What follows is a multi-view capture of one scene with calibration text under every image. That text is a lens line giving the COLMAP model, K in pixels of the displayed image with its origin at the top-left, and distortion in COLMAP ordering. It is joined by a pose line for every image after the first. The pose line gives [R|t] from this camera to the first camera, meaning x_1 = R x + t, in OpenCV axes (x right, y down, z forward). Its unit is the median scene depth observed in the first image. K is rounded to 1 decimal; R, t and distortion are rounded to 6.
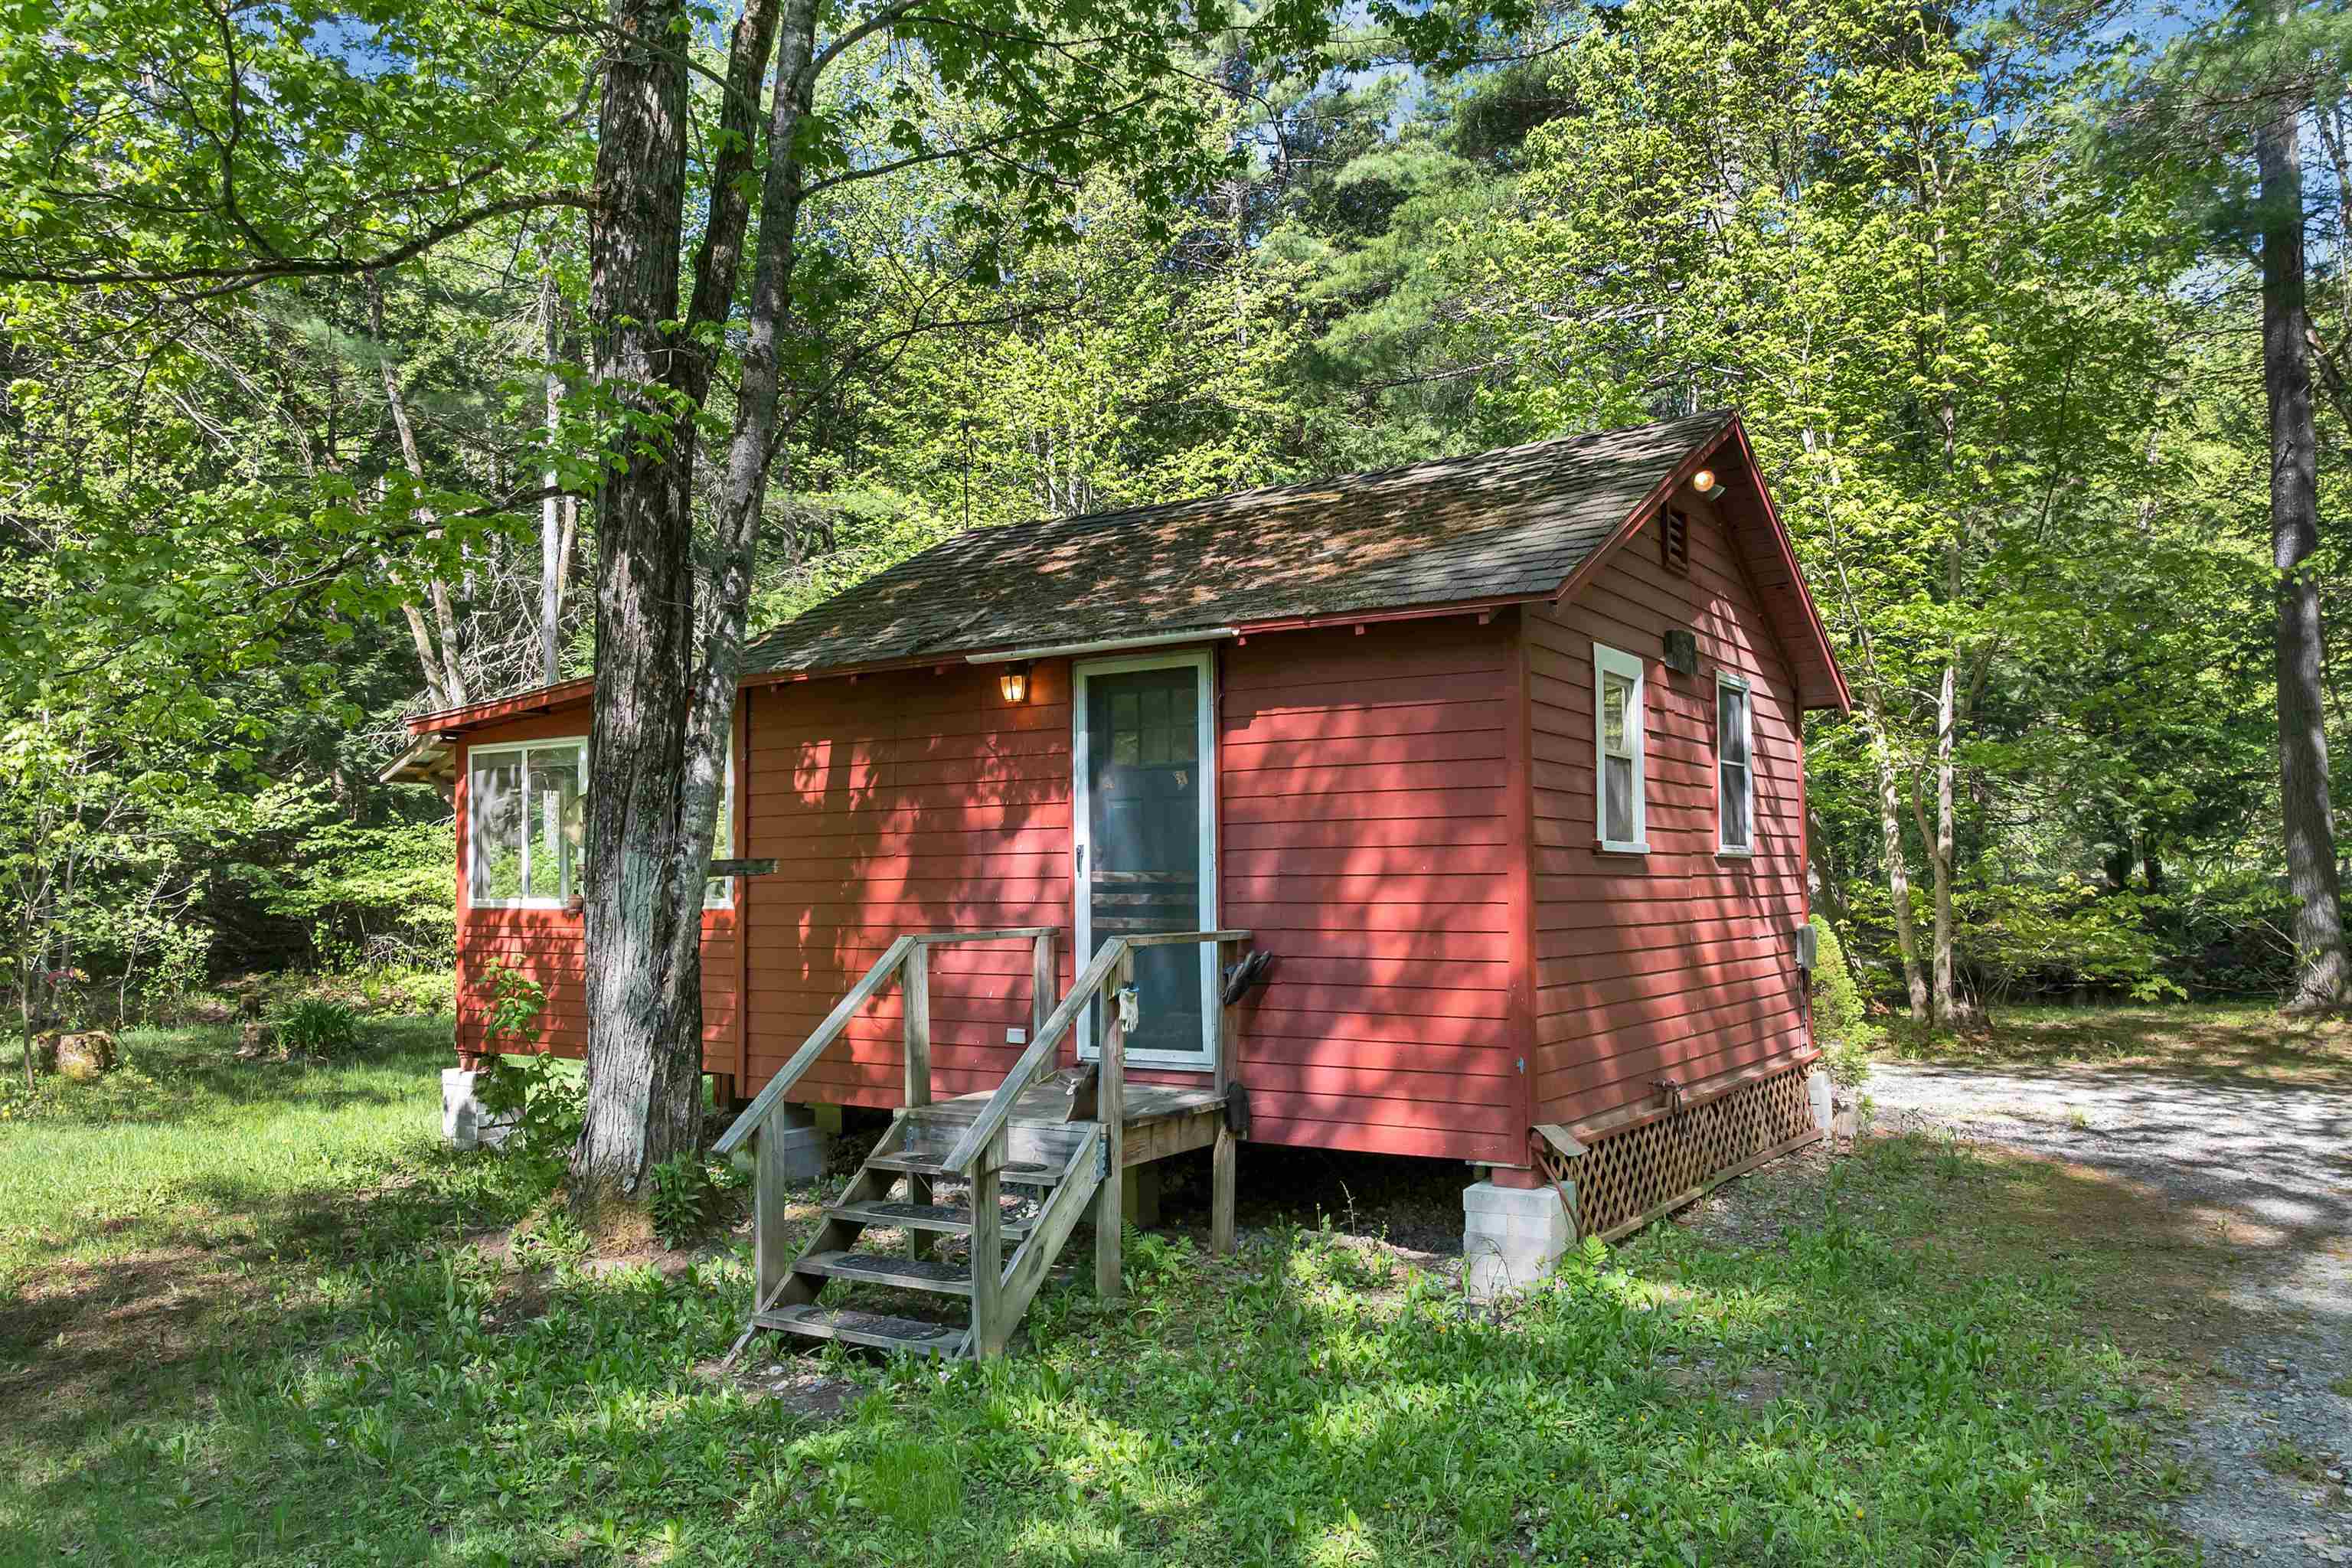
lens RADIAL K [[1665.3, 0, 1182.5], [0, 1665.3, 804.8], [0, 0, 1]] dist [-0.036120, -0.000900]
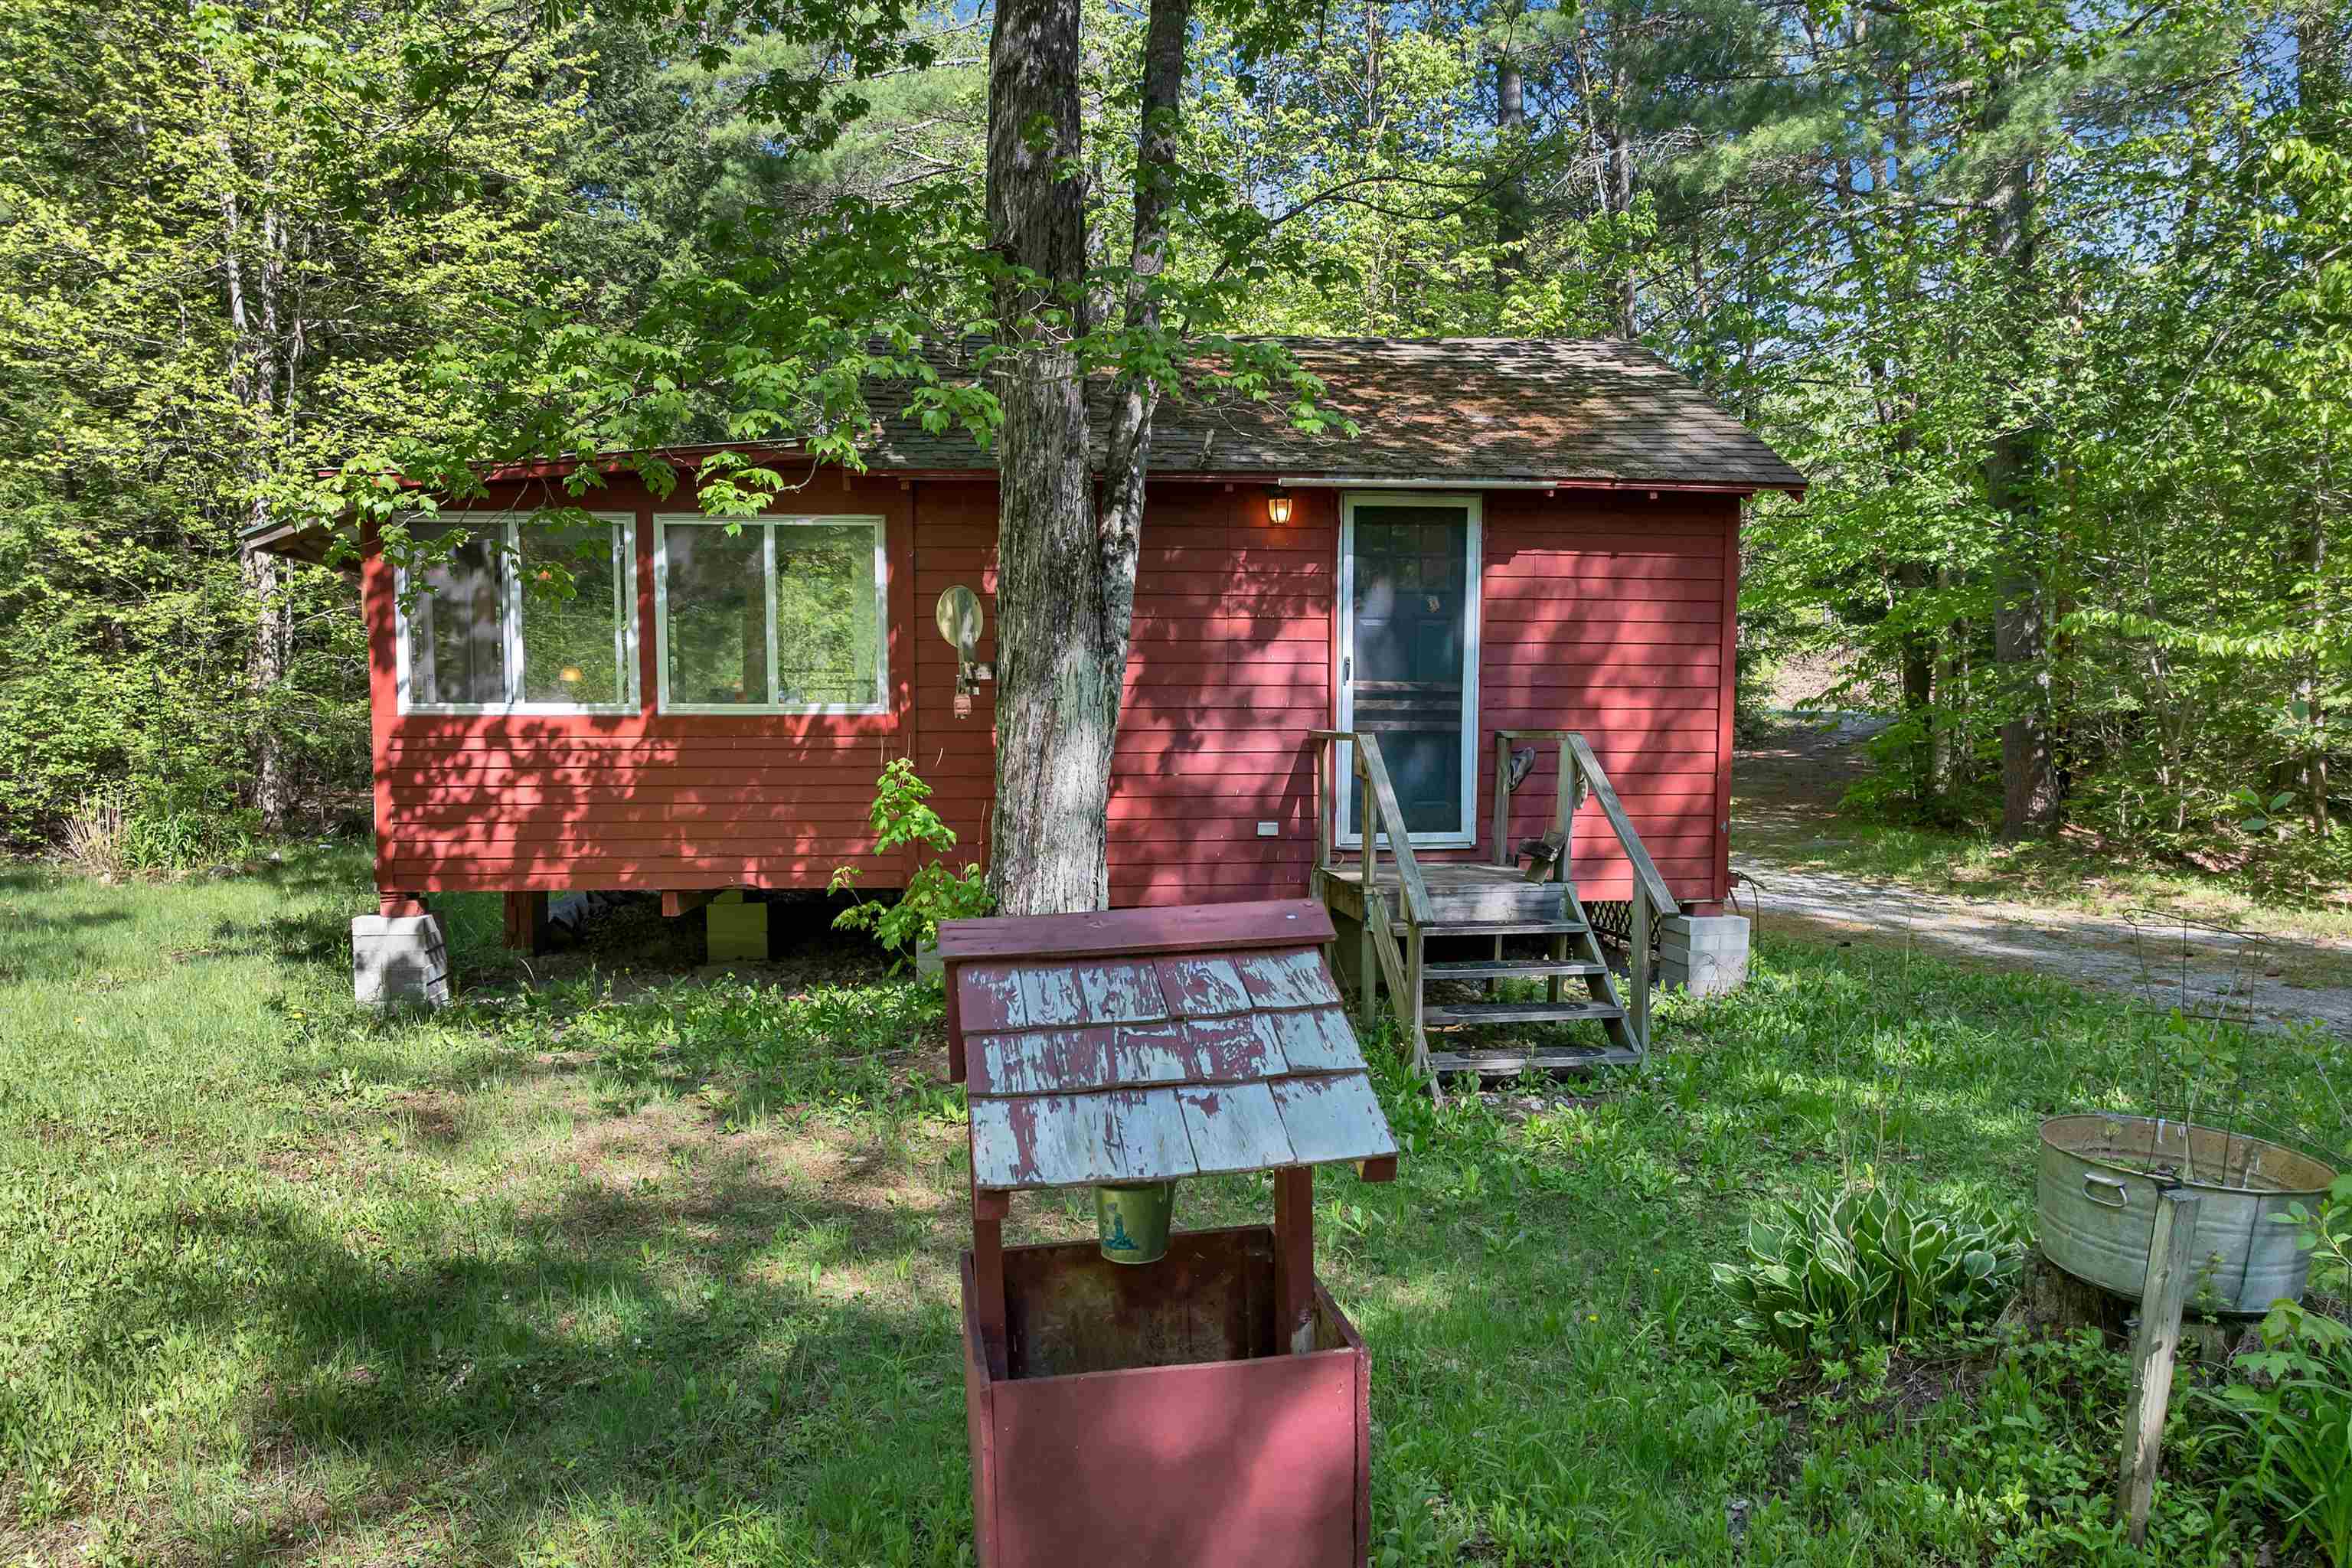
lens RADIAL K [[1665.3, 0, 1179.7], [0, 1665.3, 794.7], [0, 0, 1]] dist [-0.036120, -0.000900]
pose [[0.777117, -0.022422, 0.628956, -0.856360], [-0.035412, 0.996224, 0.079270, 0.031584], [-0.628359, -0.083875, 0.773389, 0.186235]]
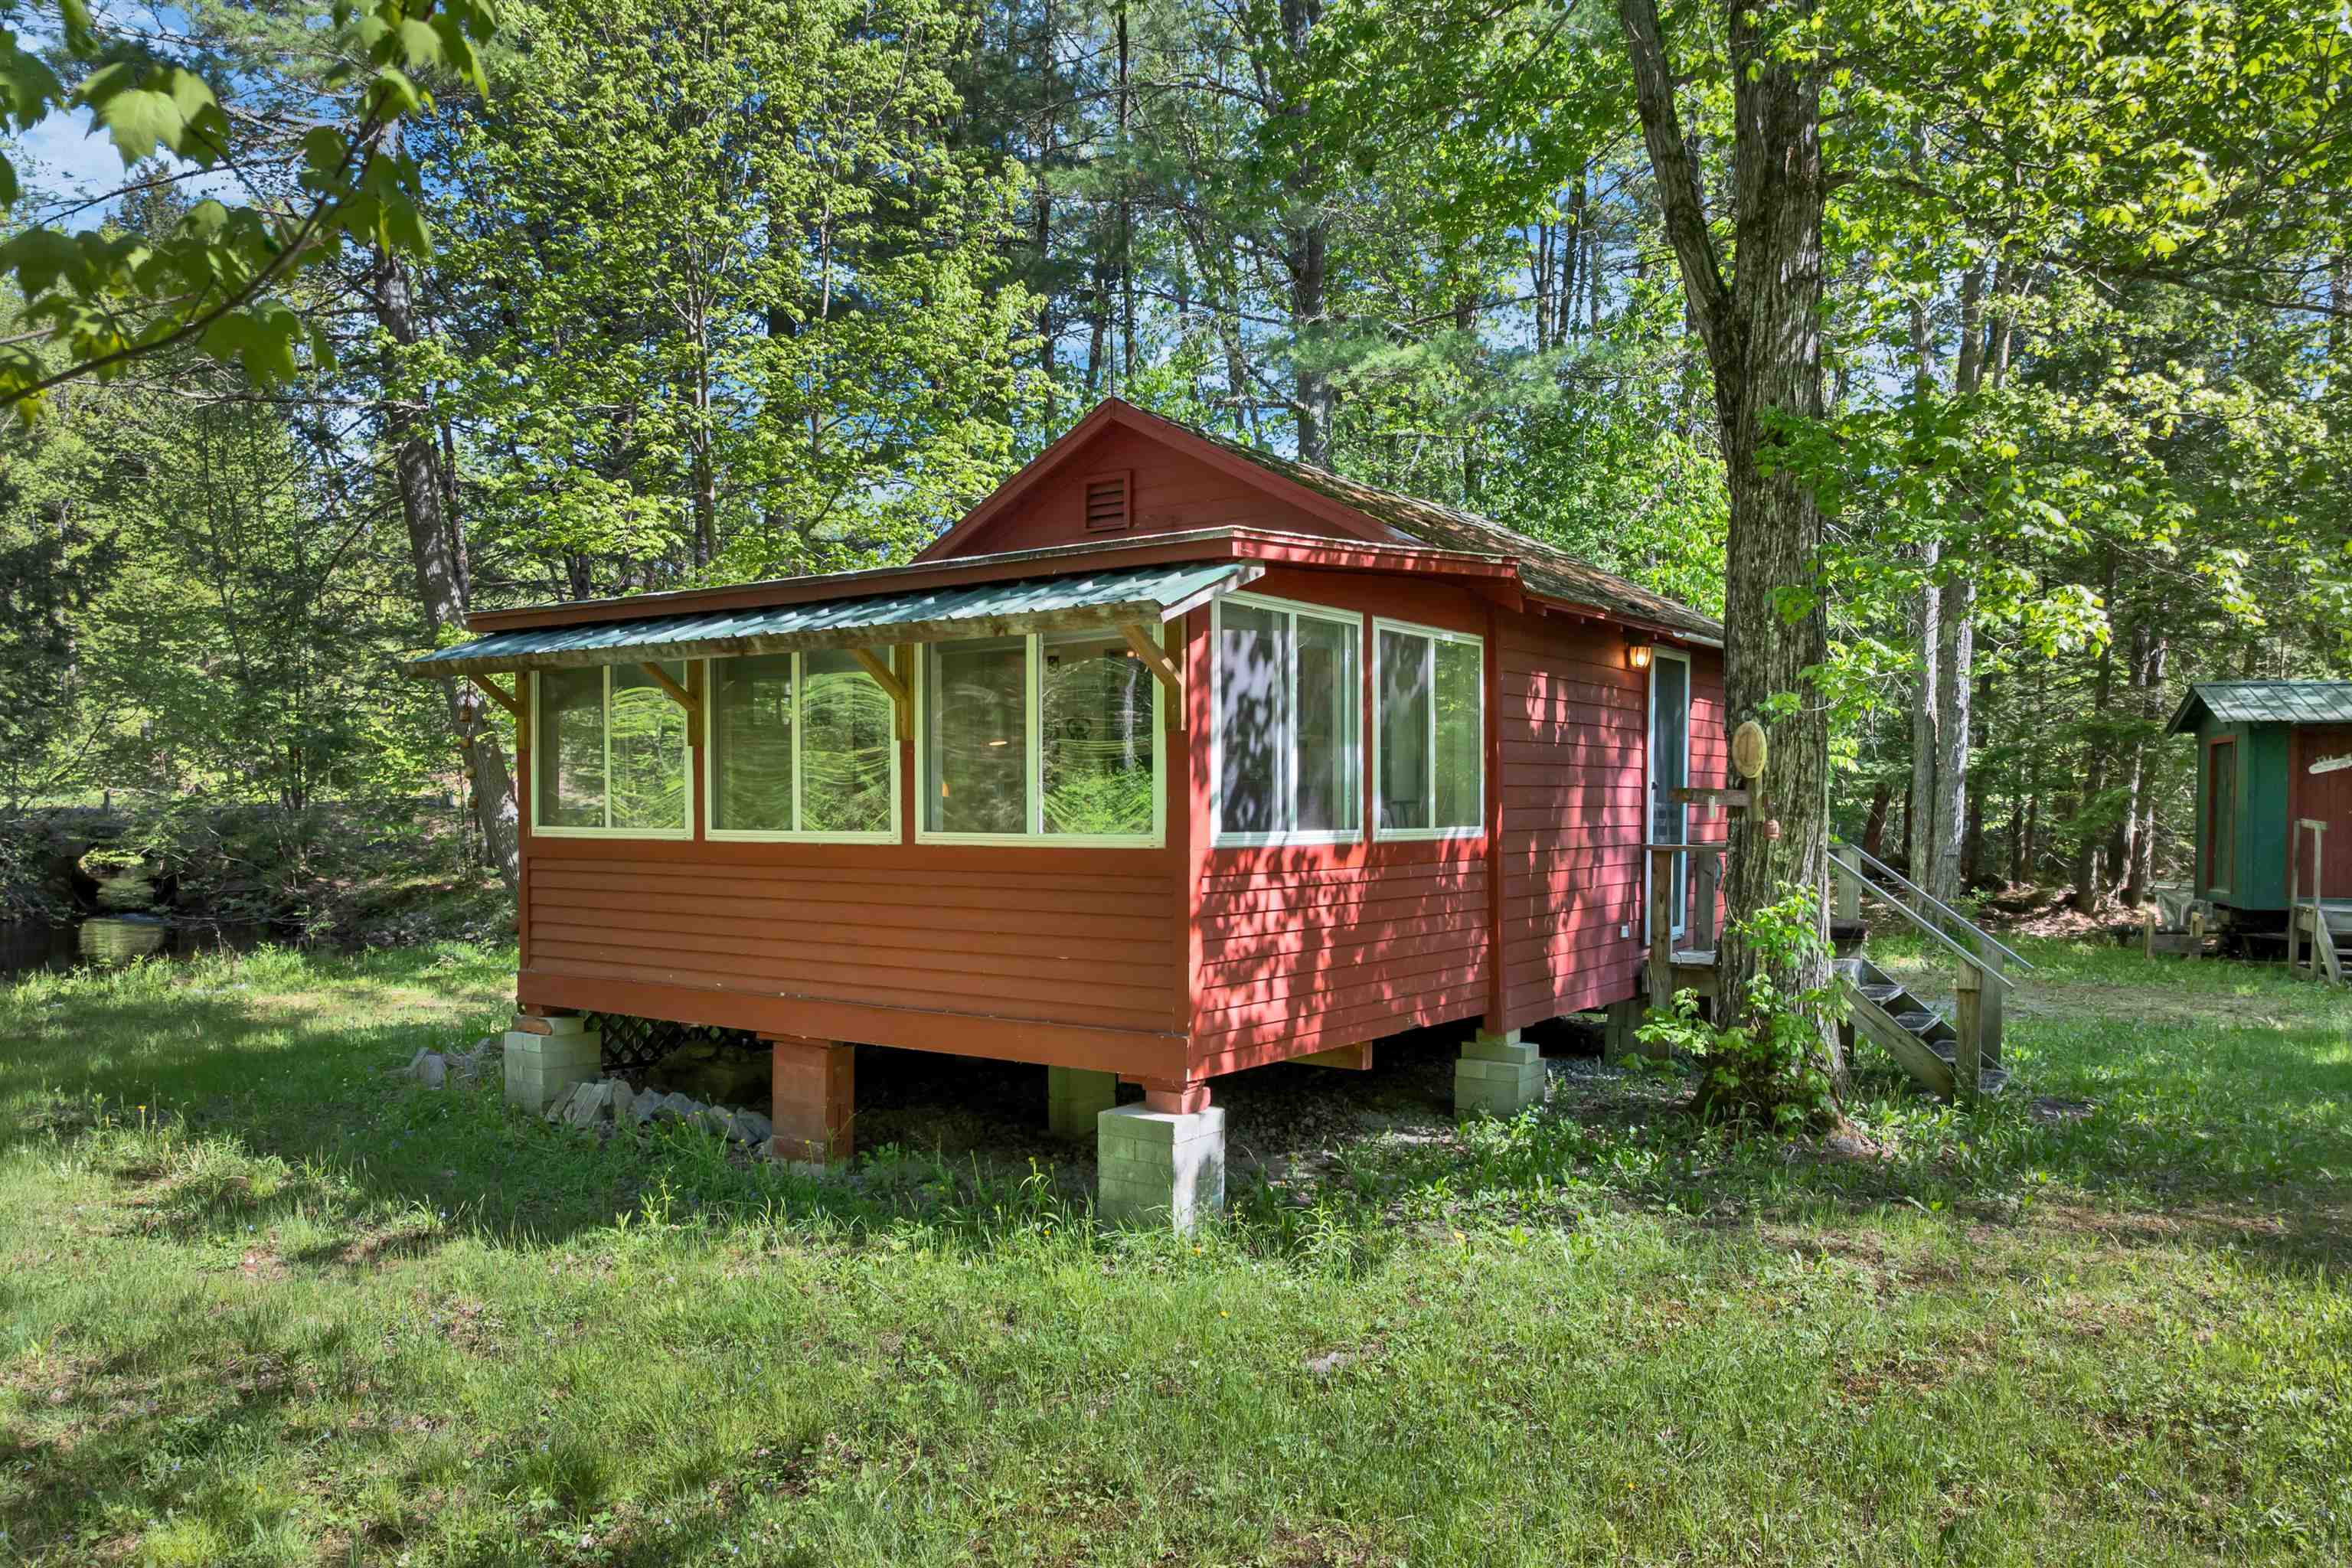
lens RADIAL K [[1665.3, 0, 1170.4], [0, 1665.3, 783.9], [0, 0, 1]] dist [-0.036120, -0.000900]
pose [[0.041130, 0.013472, 0.999063, -1.401361], [-0.060498, 0.998108, -0.010969, 0.062668], [-0.997321, -0.059990, 0.041867, 1.321345]]
